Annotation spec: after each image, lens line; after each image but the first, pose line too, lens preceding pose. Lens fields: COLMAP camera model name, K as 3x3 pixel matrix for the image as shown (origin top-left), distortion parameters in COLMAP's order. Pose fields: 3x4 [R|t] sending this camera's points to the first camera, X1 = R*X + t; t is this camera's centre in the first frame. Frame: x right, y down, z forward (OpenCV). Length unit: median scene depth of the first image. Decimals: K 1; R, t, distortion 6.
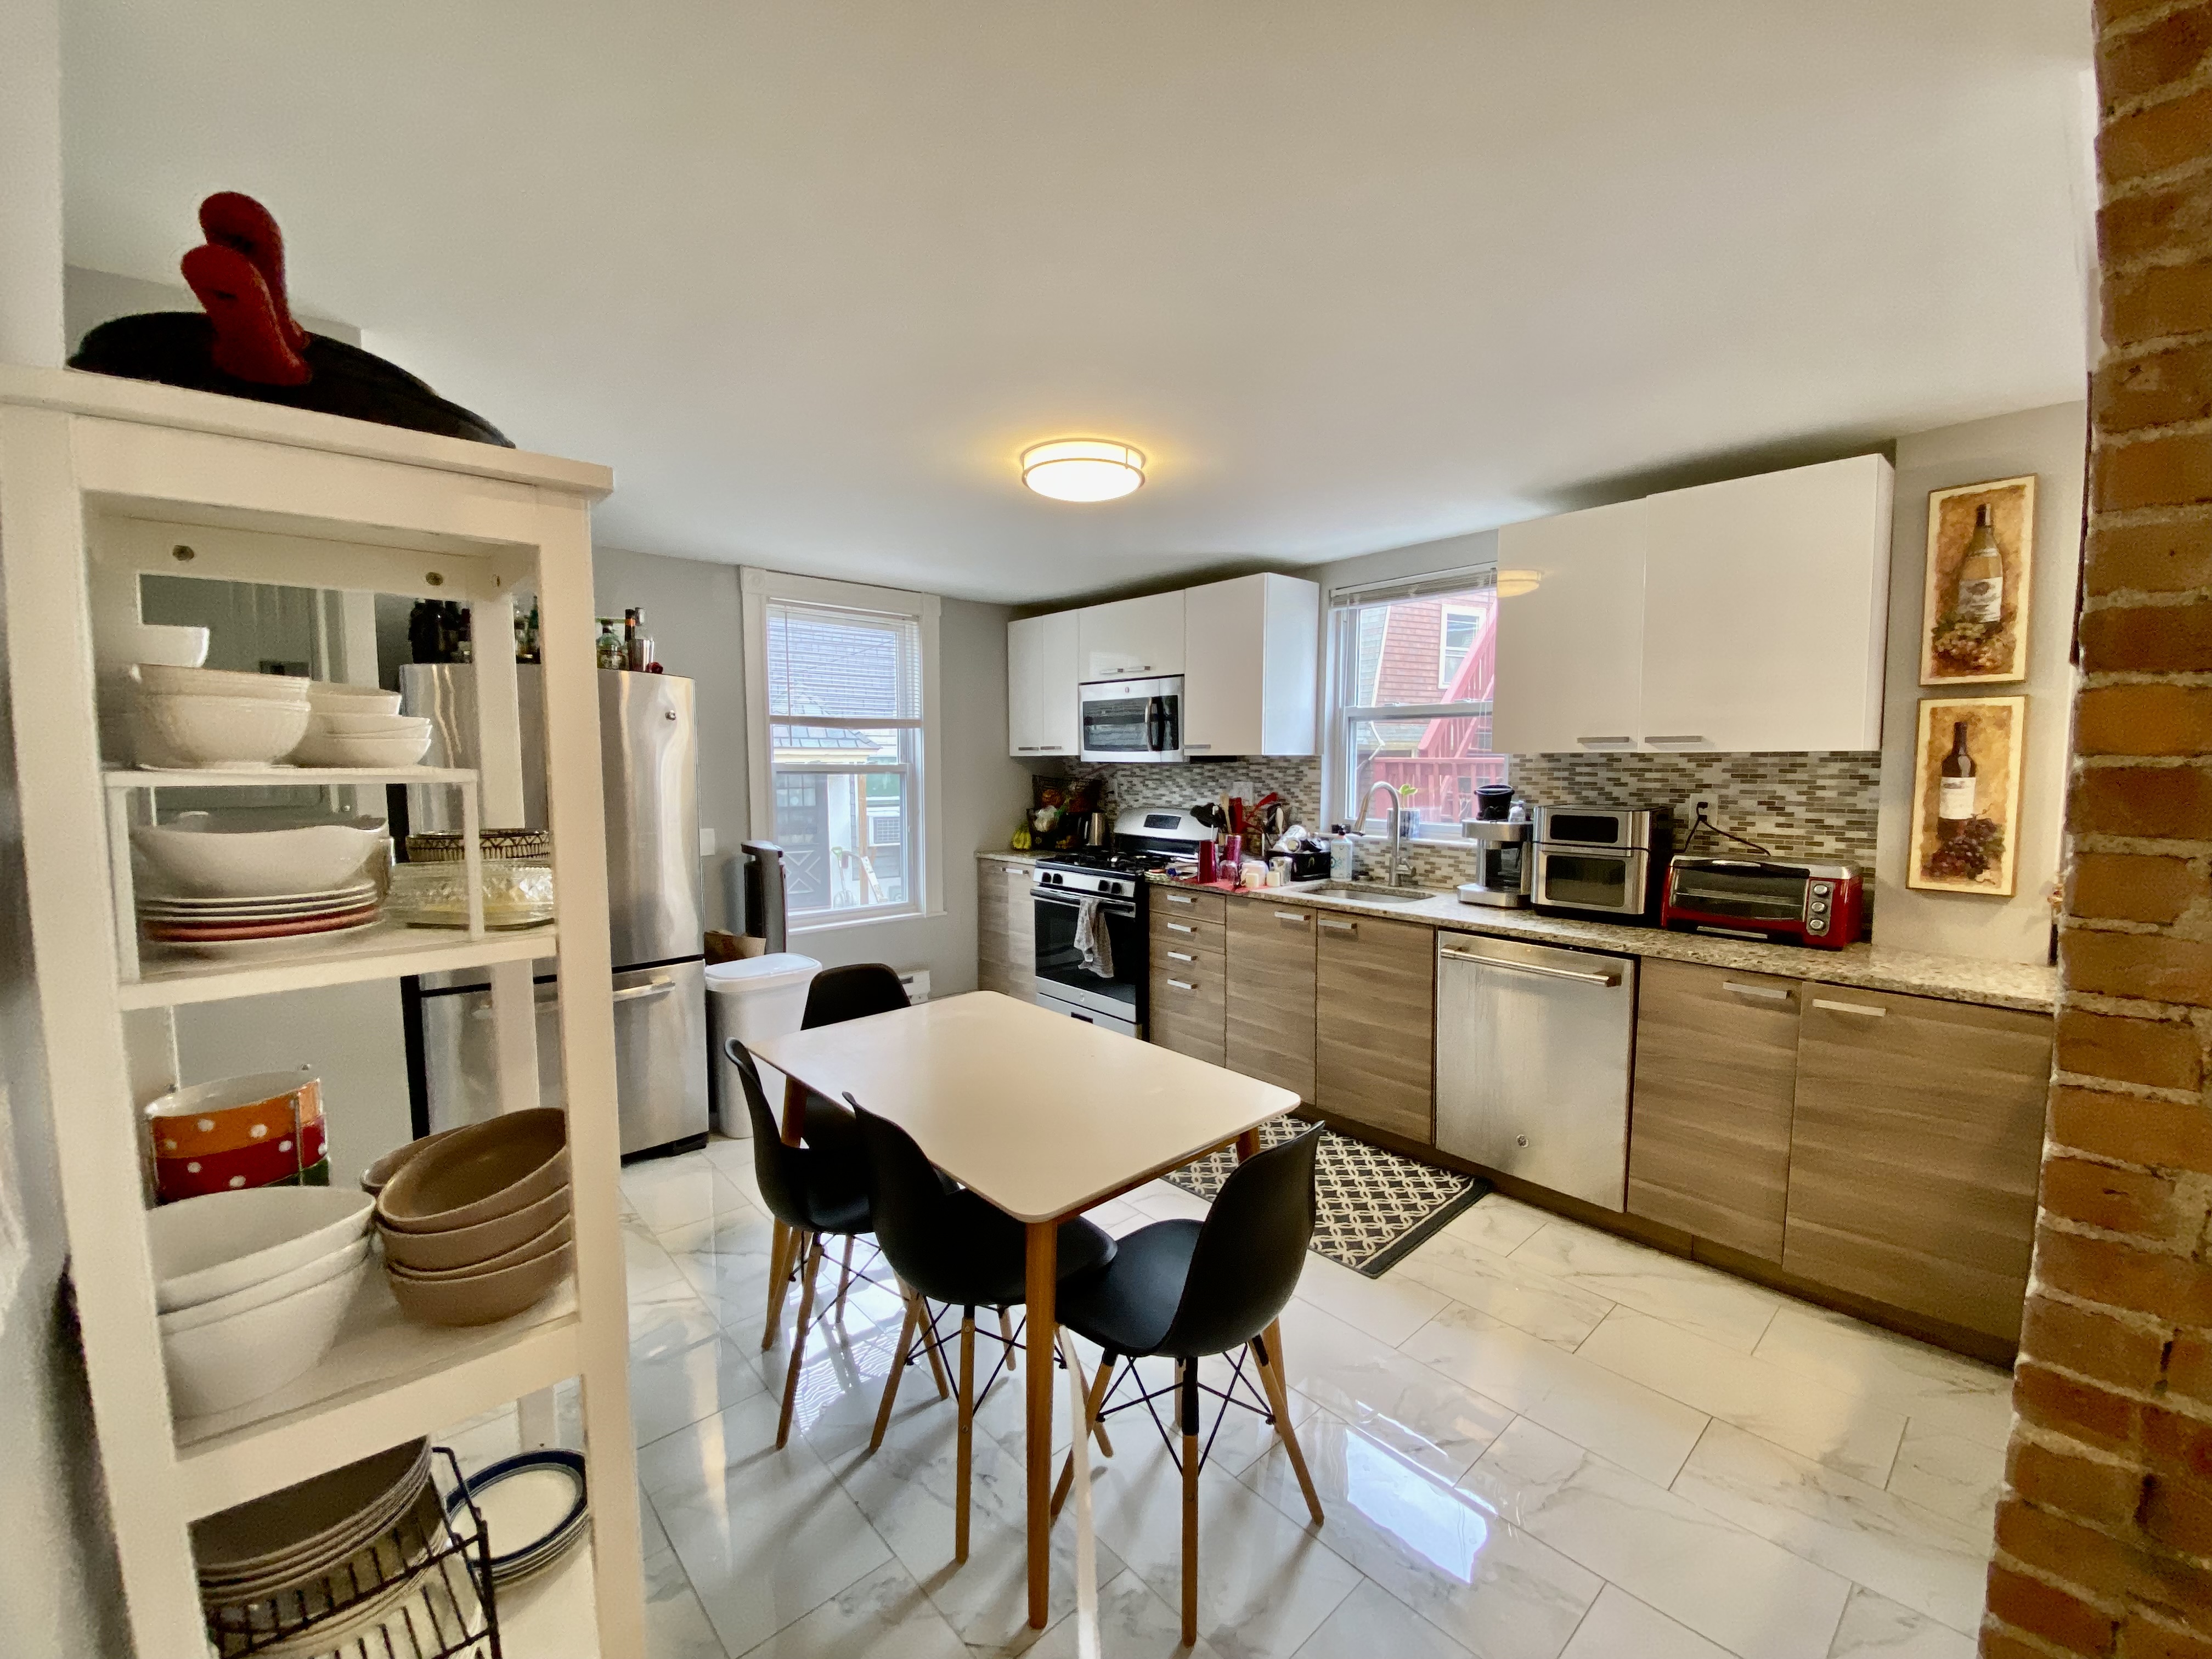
lens RADIAL K [[928.2, 0, 1088.0], [0, 928.2, 834.0], [0, 0, 1]] dist [0.003777, -0.012177]
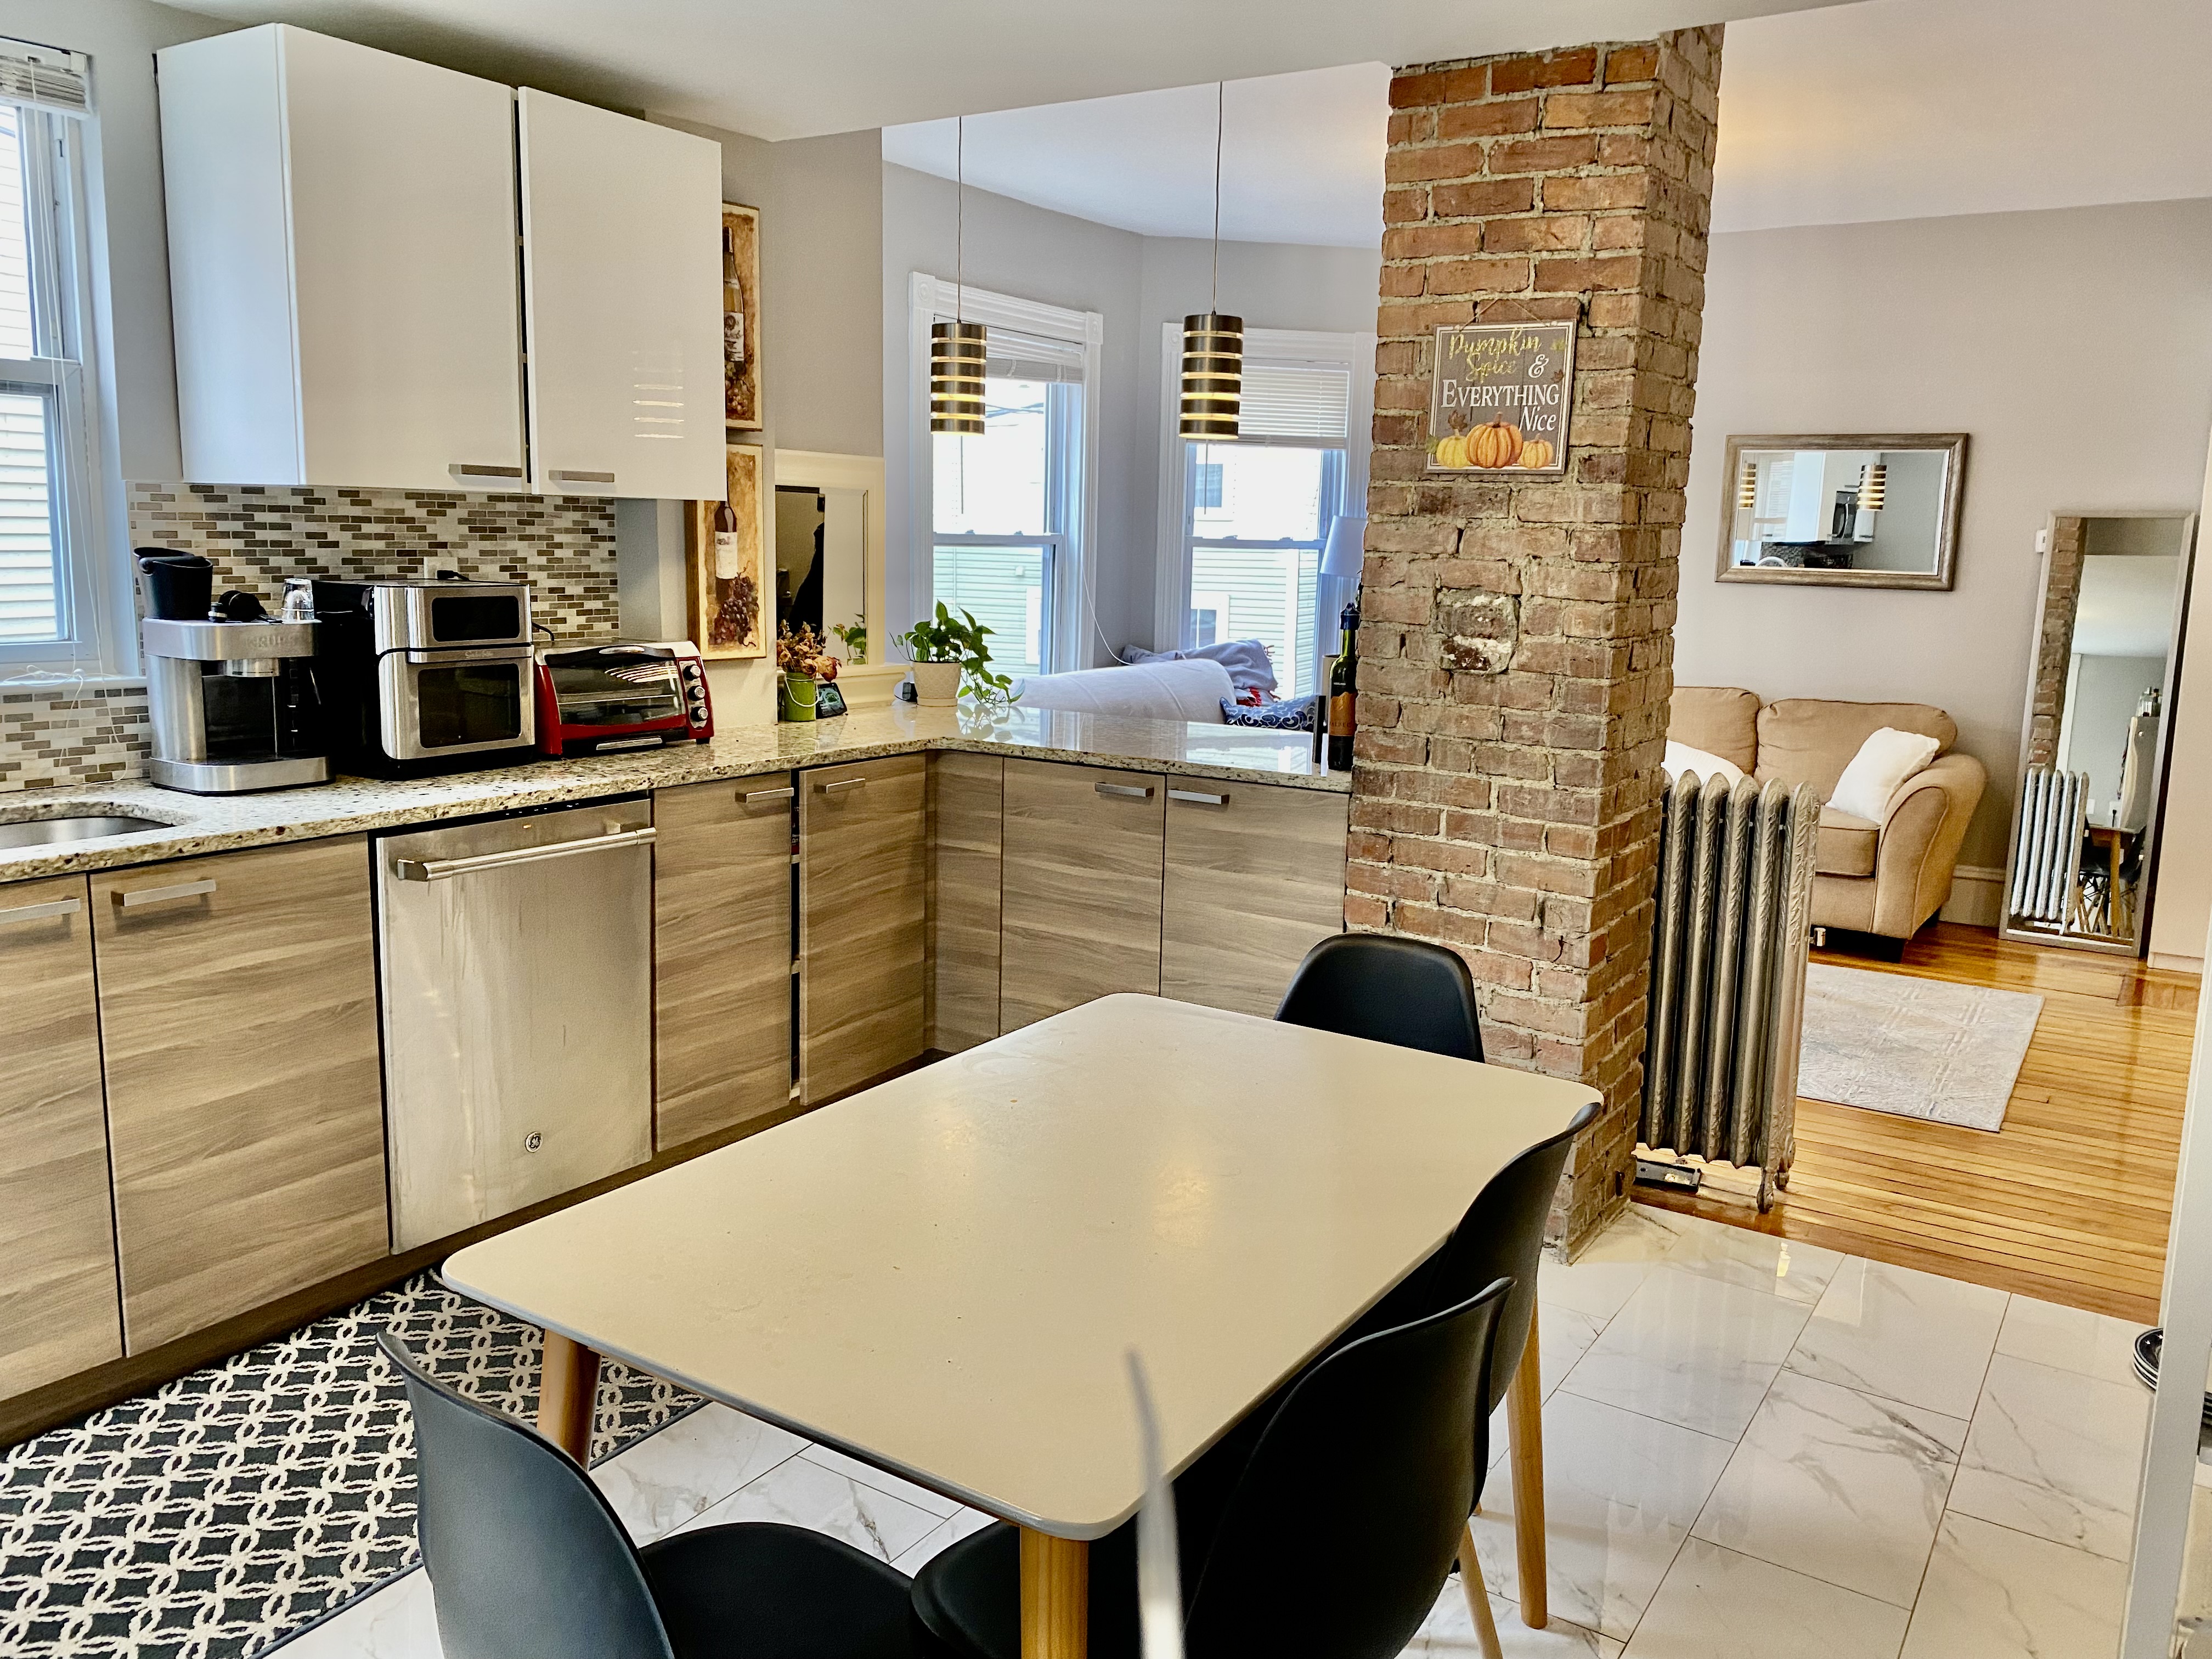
lens RADIAL K [[1737.0, 0, 1123.1], [0, 1737.0, 833.3], [0, 0, 1]] dist [0.027983, -0.050636]
pose [[-0.300510, -0.168890, 0.938706, -0.689637], [0.052048, 0.979827, 0.192951, -0.067329], [-0.952357, 0.106841, -0.285658, 0.952707]]
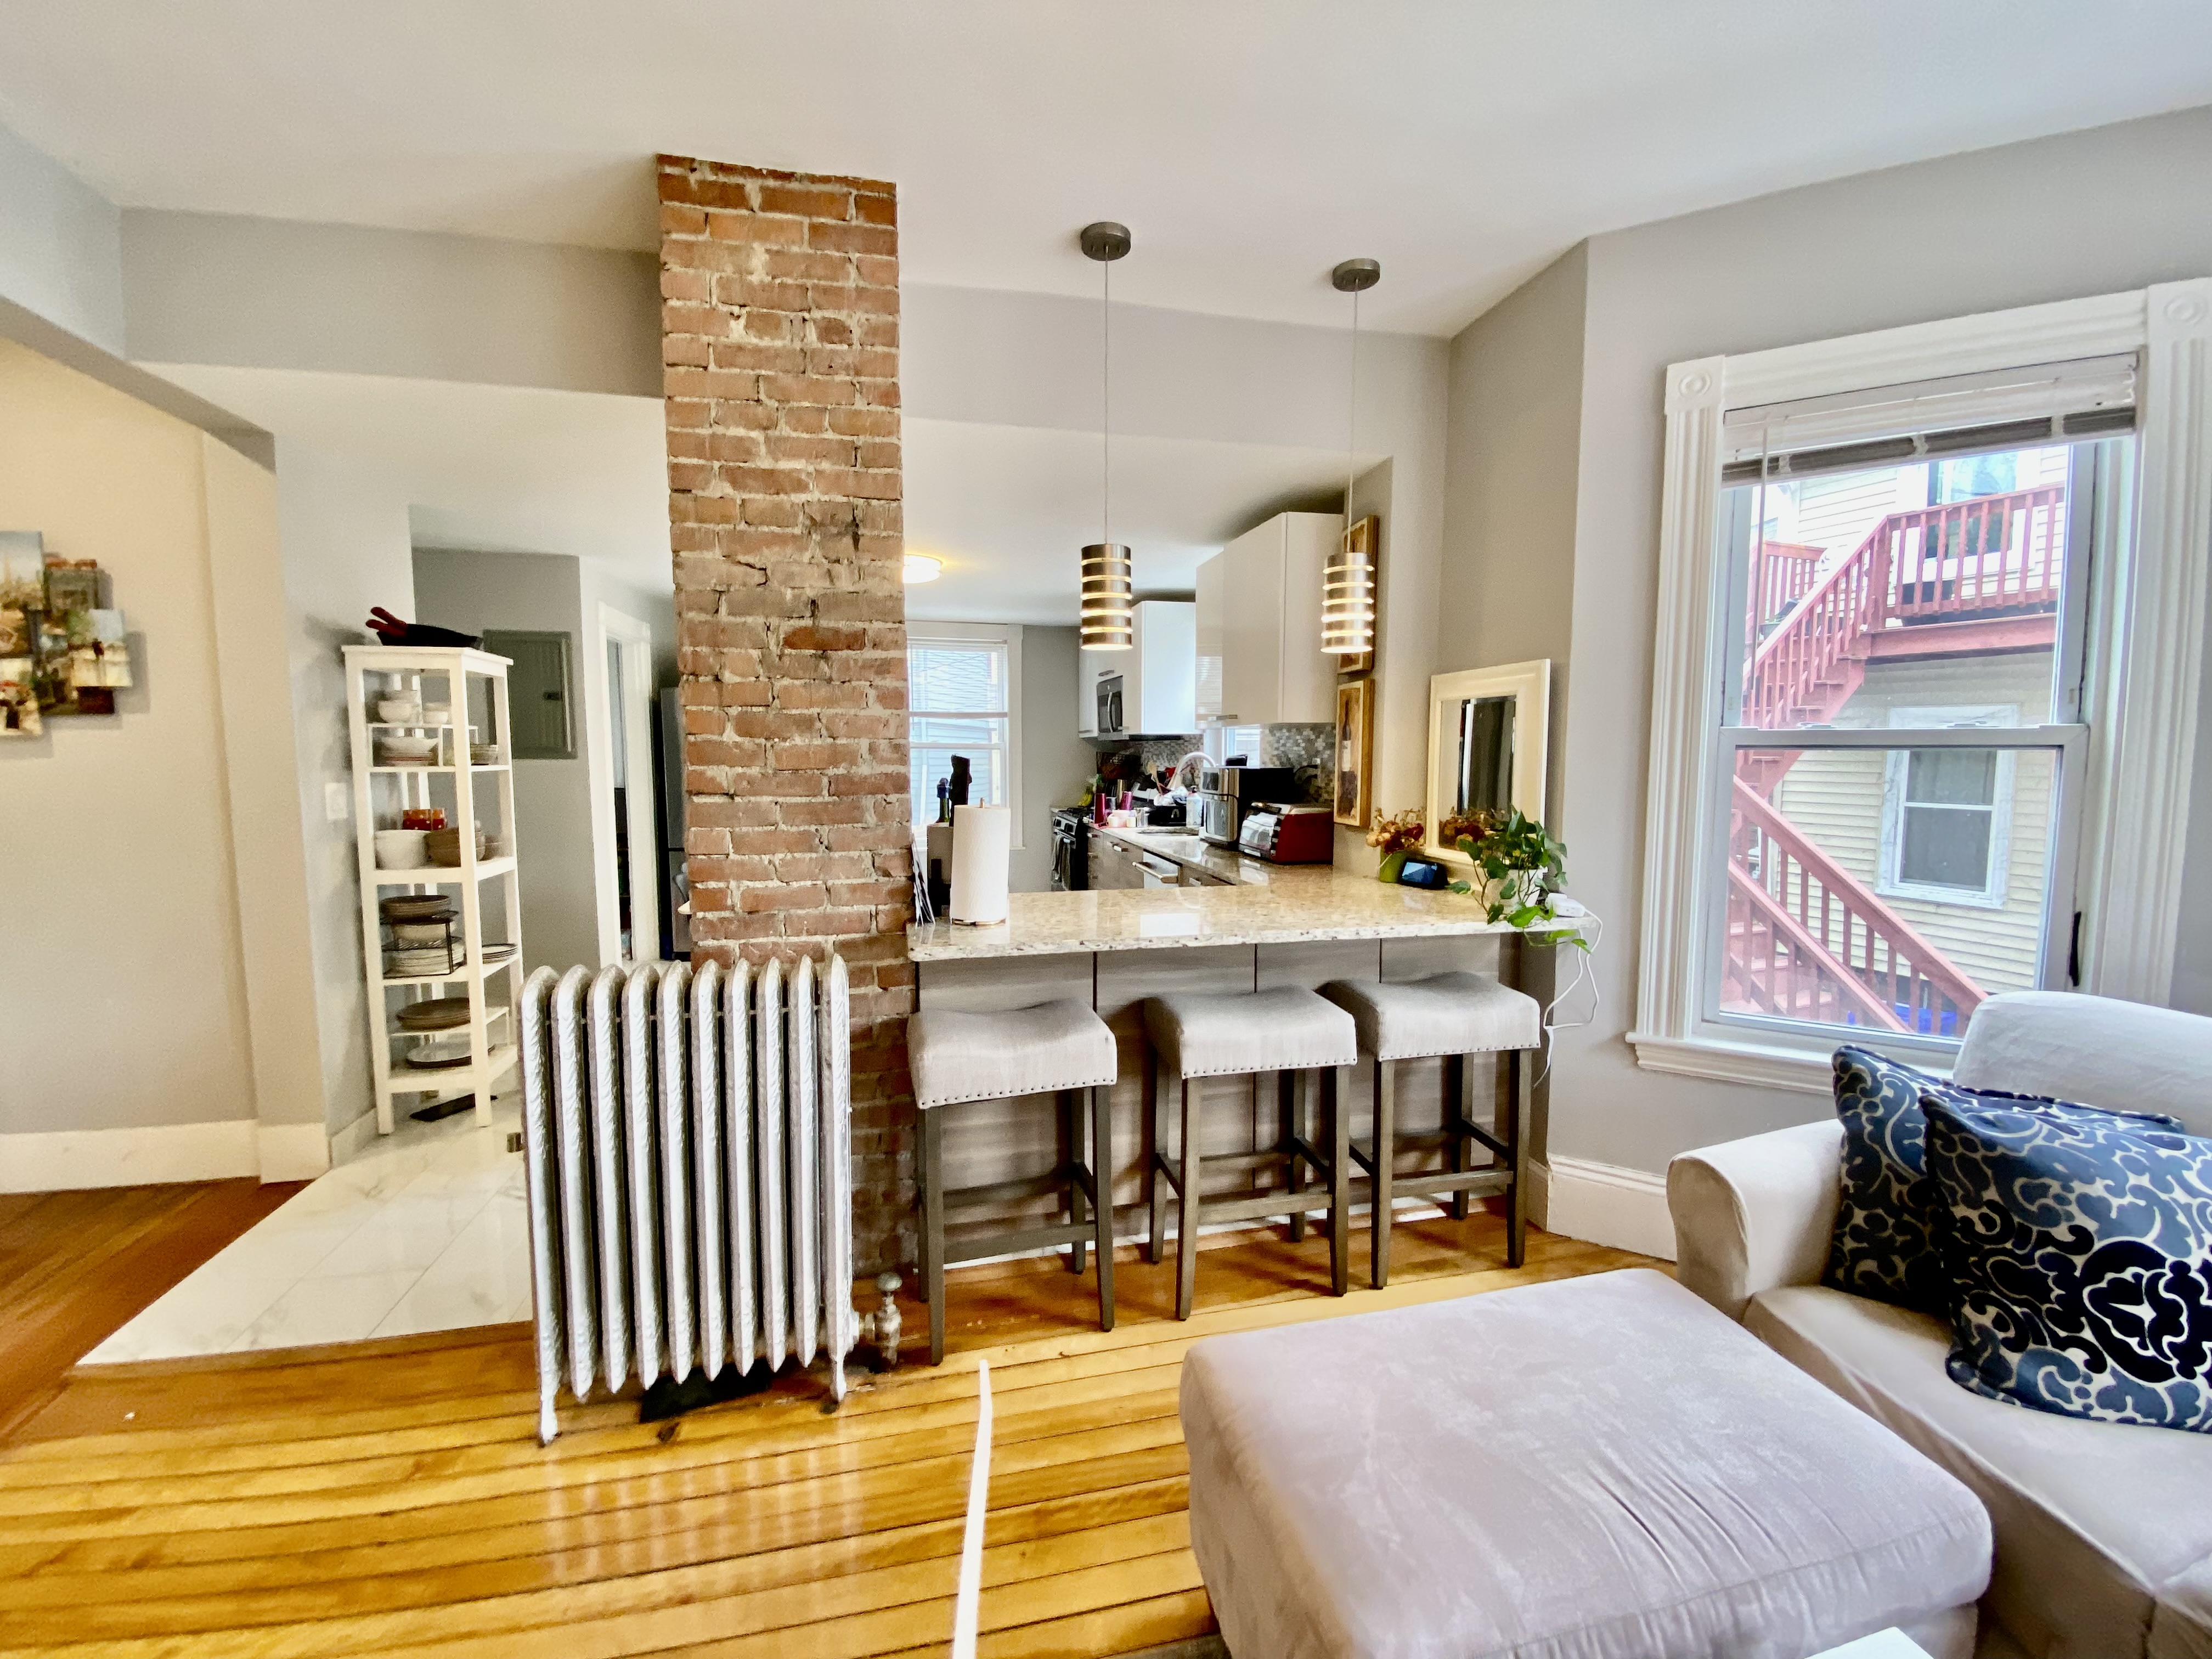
lens RADIAL K [[928.2, 0, 1085.5], [0, 928.2, 835.0], [0, 0, 1]] dist [0.003777, -0.012177]
pose [[0.878679, 0.047662, -0.475028, 1.046717], [-0.044479, 0.998849, 0.017945, 0.058207], [0.475337, 0.005361, 0.879787, -0.322318]]
